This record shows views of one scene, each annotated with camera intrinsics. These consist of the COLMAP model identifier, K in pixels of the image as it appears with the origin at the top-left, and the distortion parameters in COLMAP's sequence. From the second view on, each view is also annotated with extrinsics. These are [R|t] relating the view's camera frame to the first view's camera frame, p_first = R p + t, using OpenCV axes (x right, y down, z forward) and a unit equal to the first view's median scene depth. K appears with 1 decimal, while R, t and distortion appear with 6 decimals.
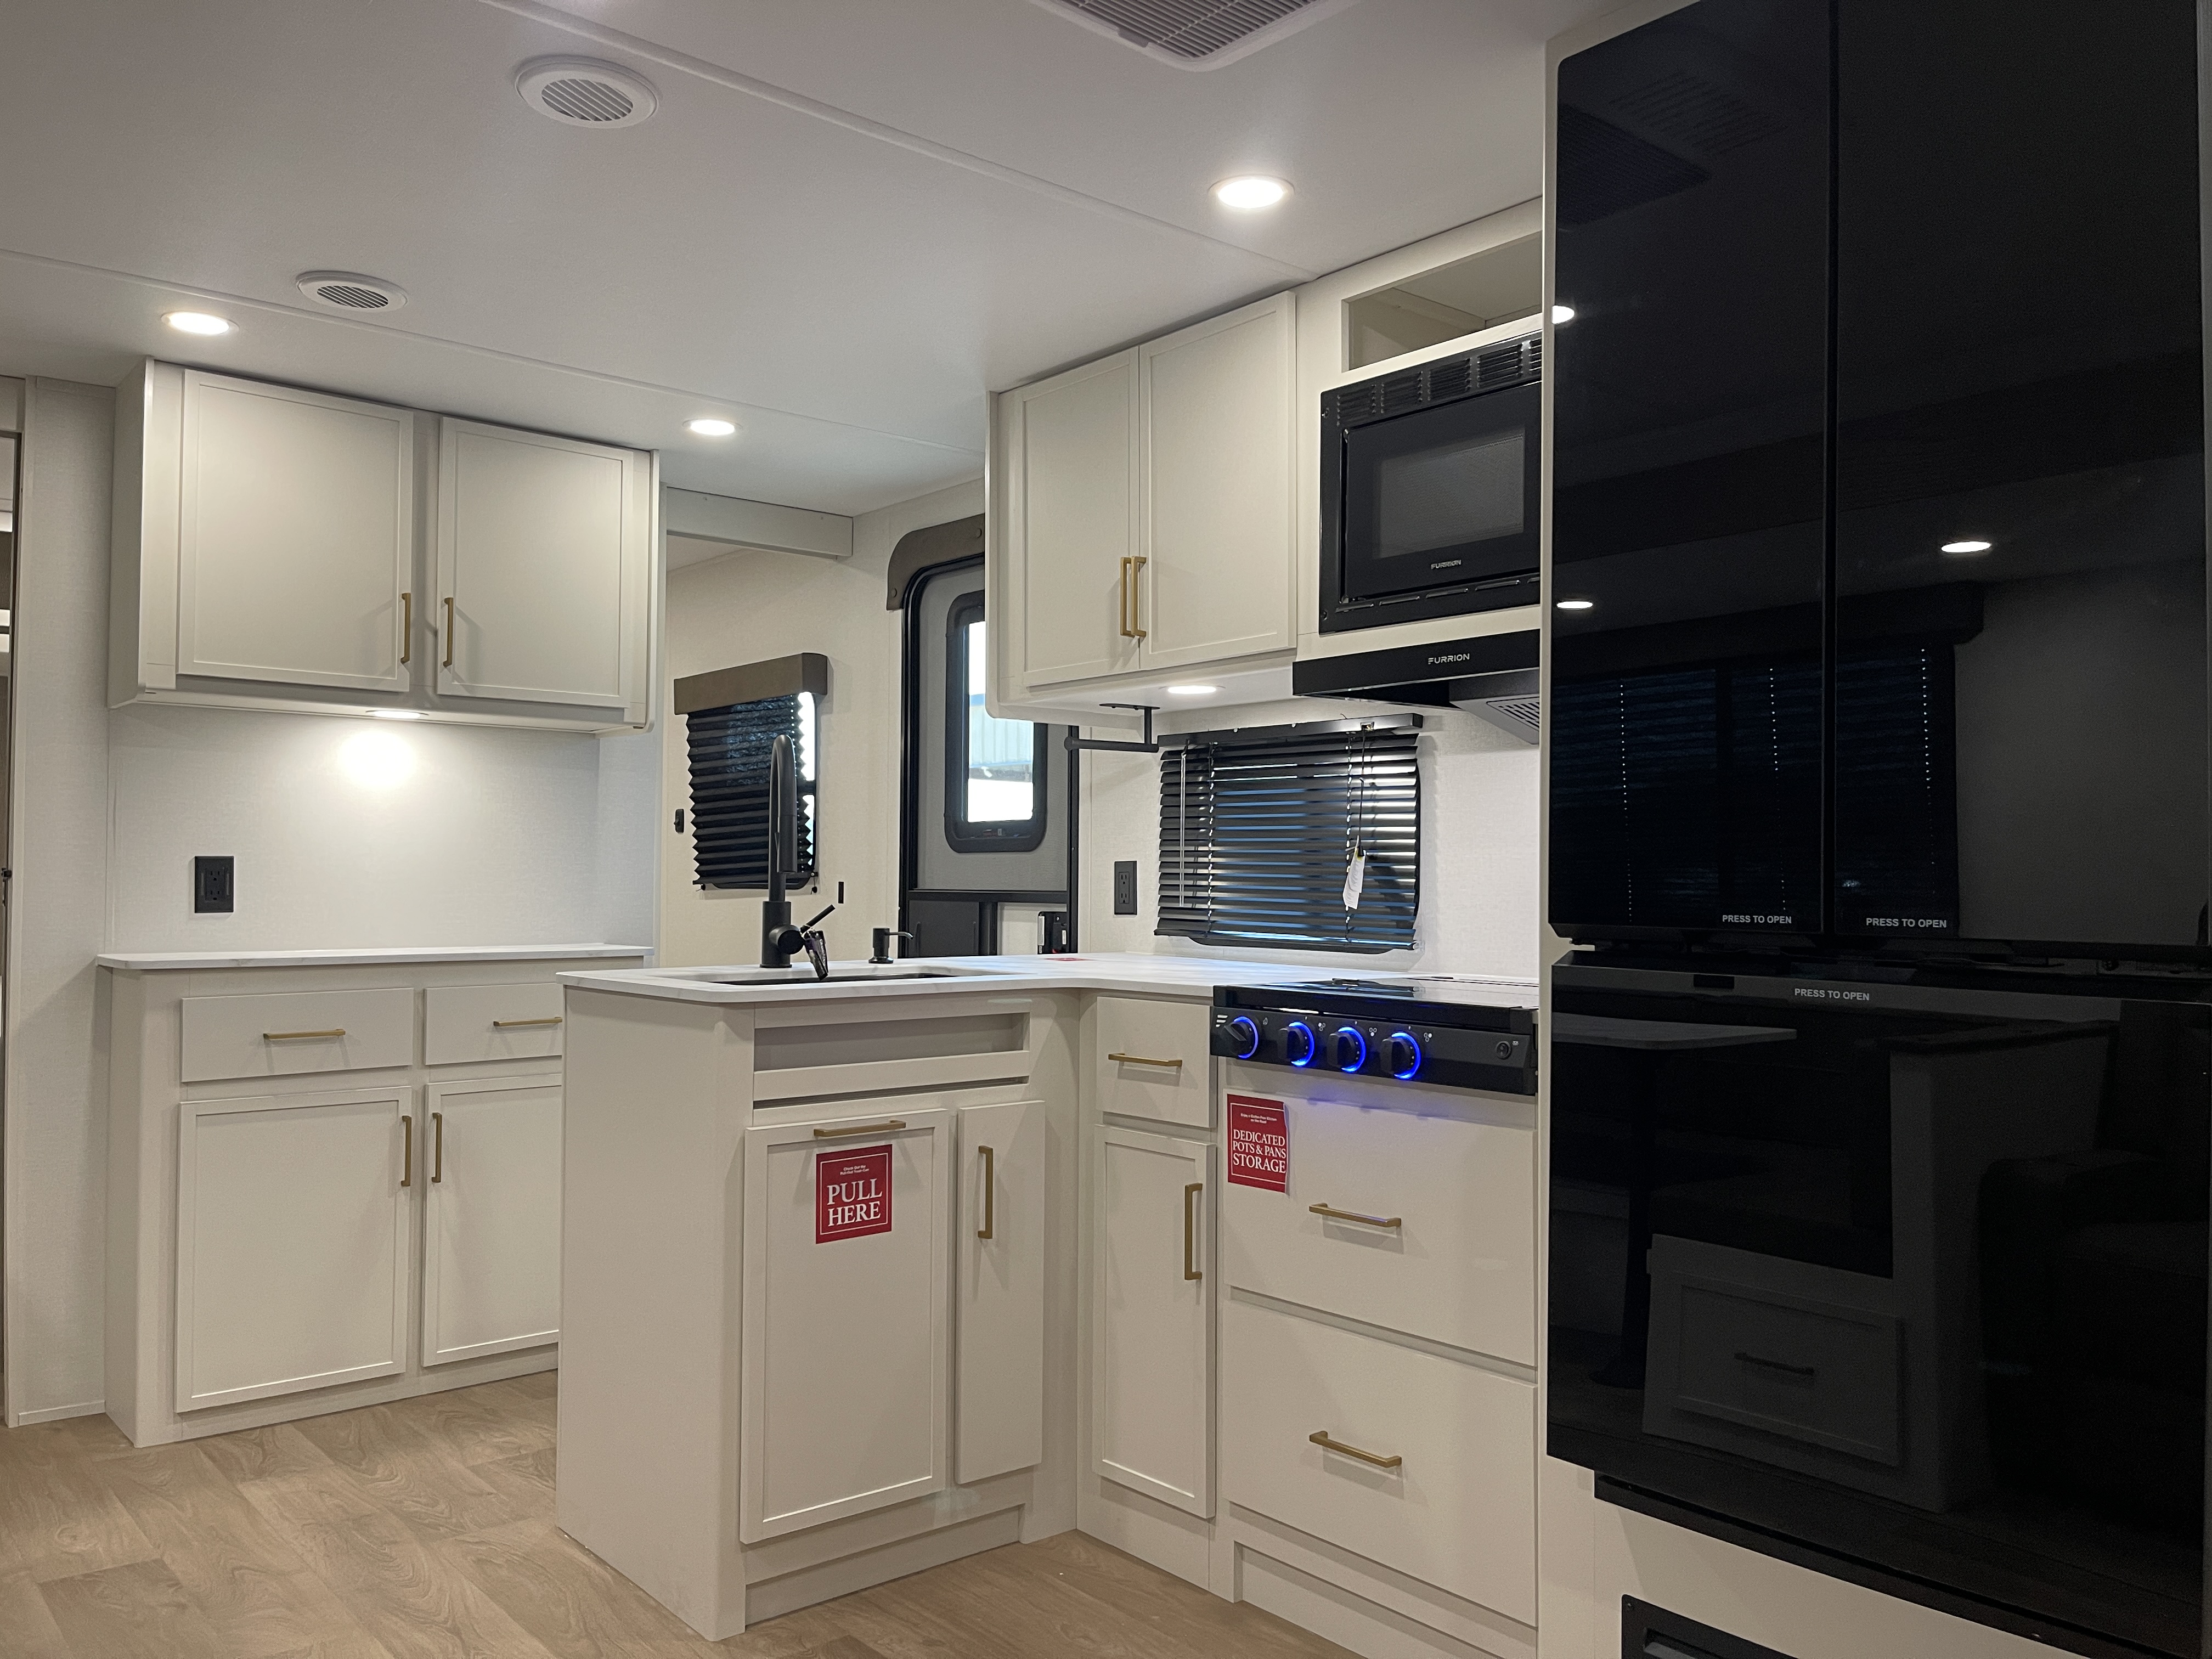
lens RADIAL K [[1679.4, 0, 1086.2], [0, 1679.4, 839.7], [0, 0, 1]] dist [0.075008, -0.100454]
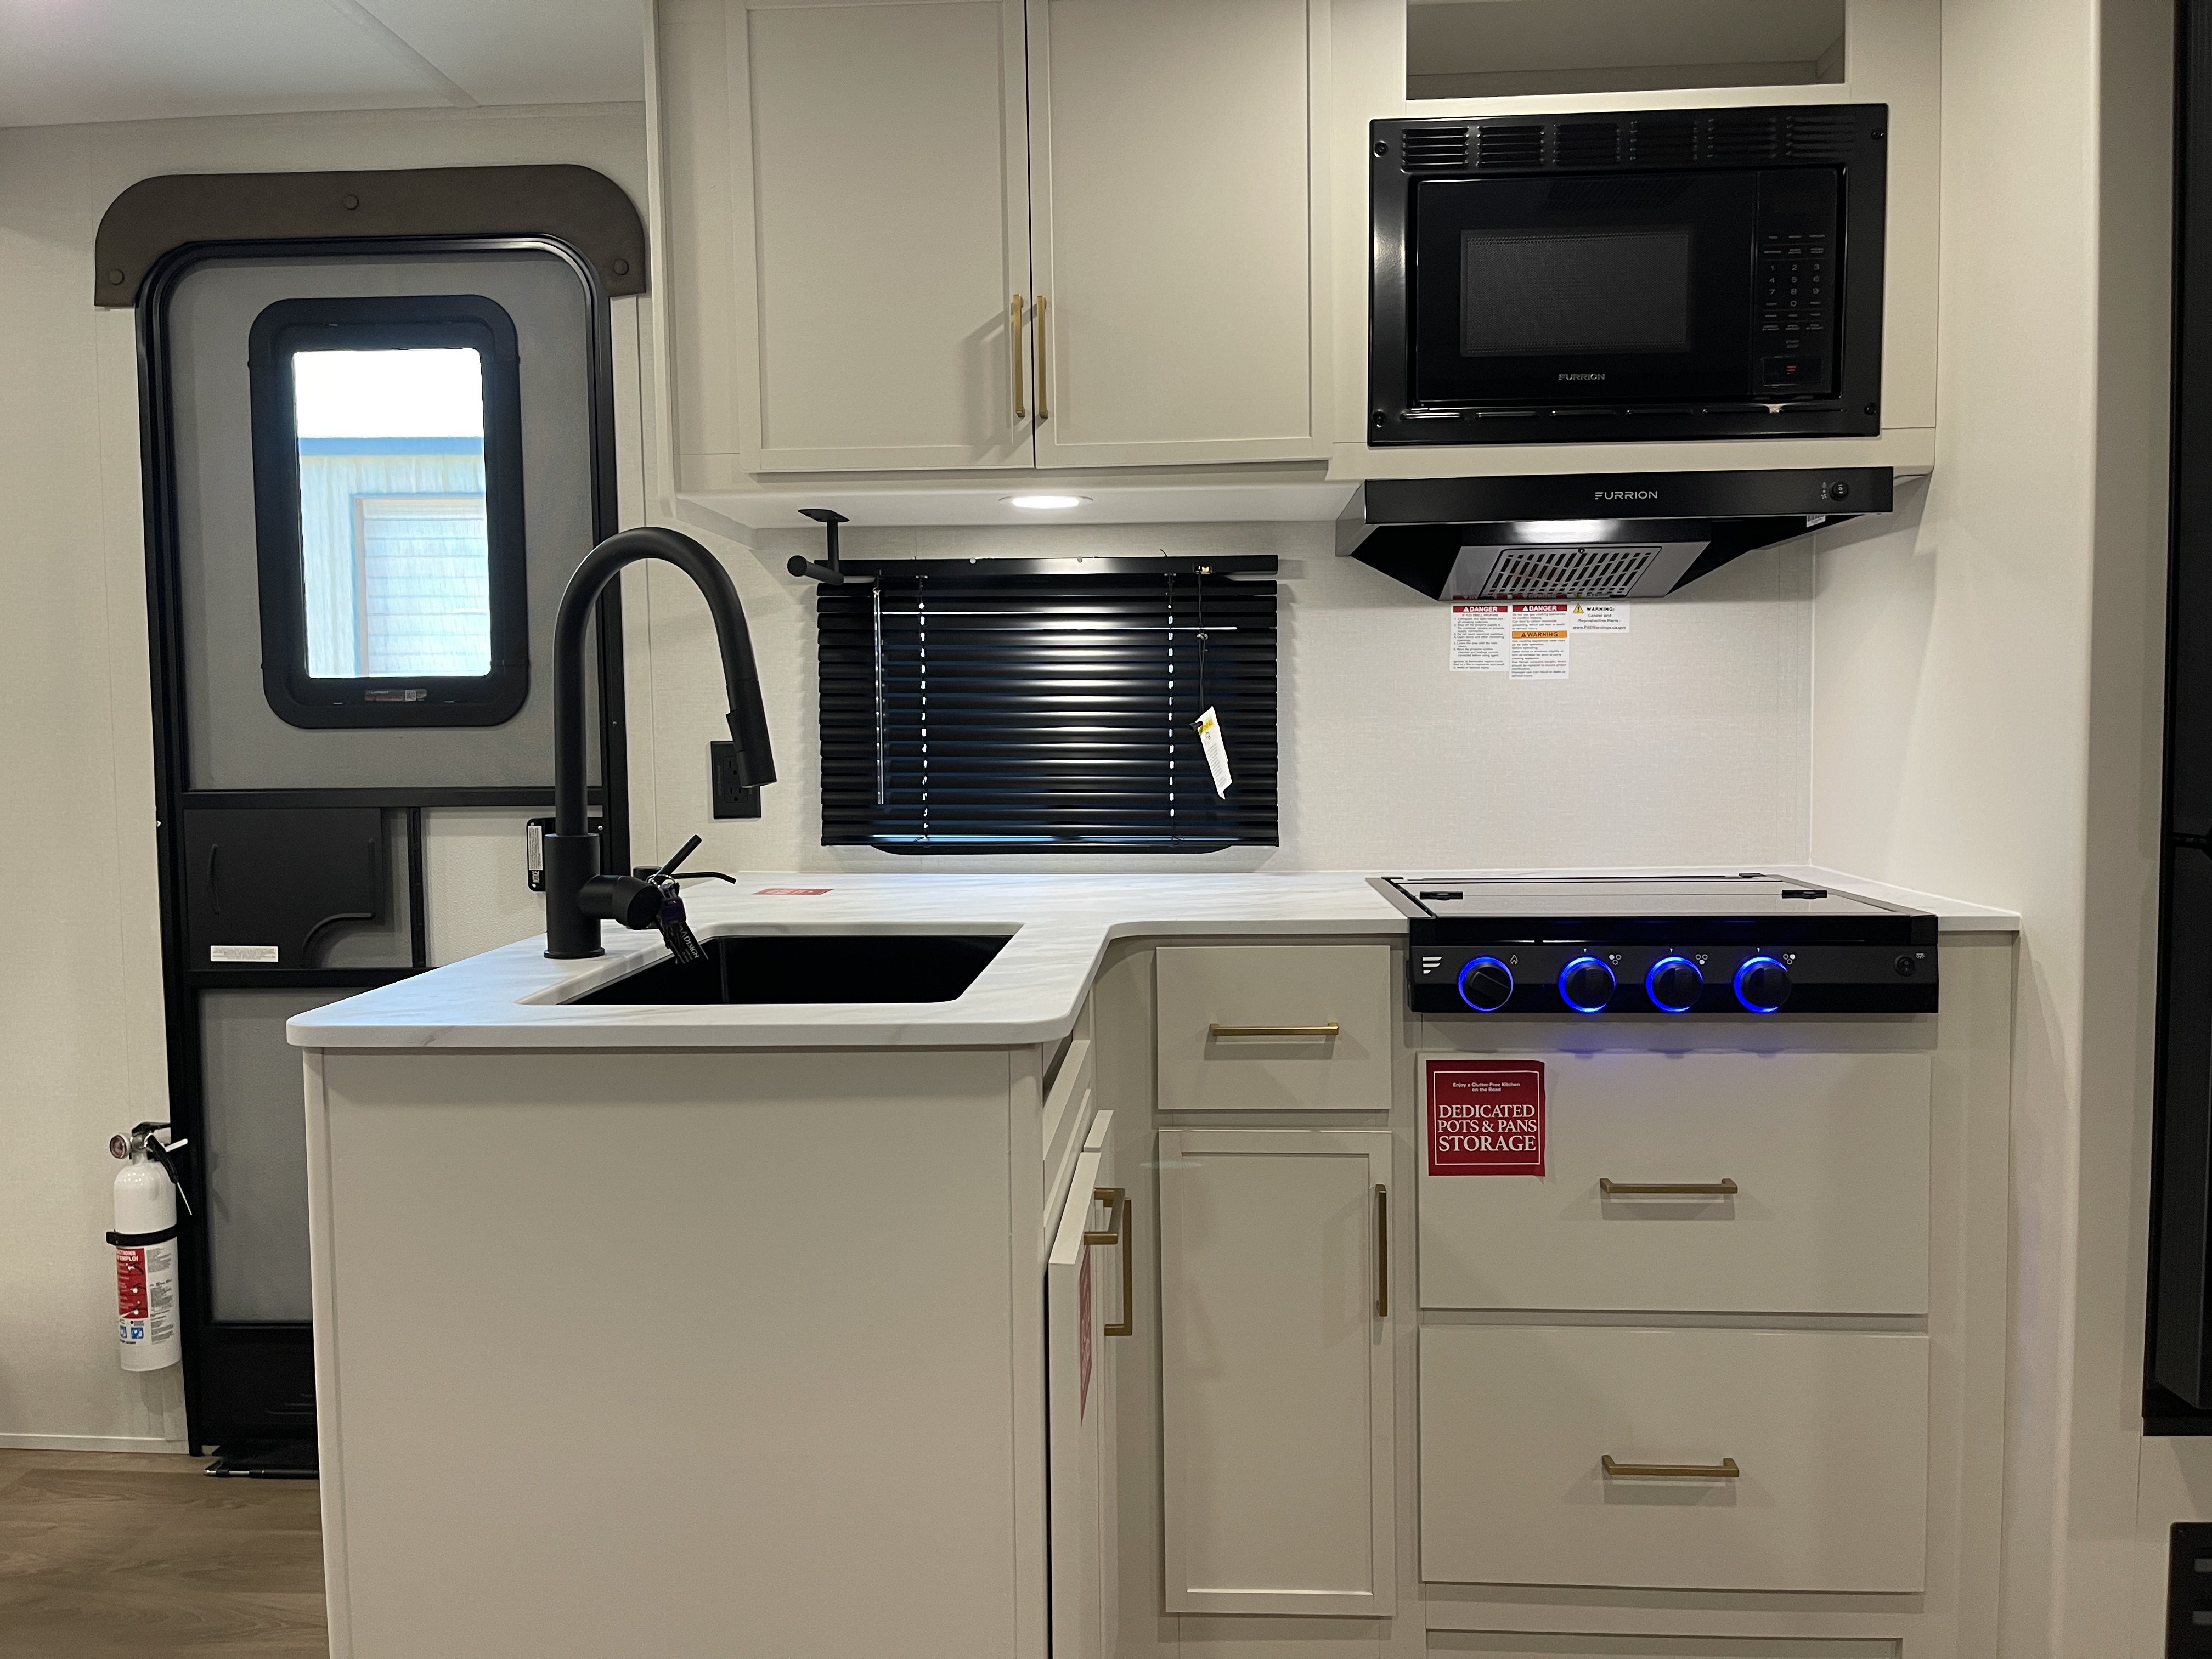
lens RADIAL K [[1666.2, 0, 1106.0], [0, 1666.2, 829.5], [0, 0, 1]] dist [0.038375, -0.048624]
pose [[0.683407, -0.059161, 0.727636, -0.538863], [-0.002689, 0.996500, 0.083547, -0.012174], [-0.730033, -0.059054, 0.680856, 0.598123]]
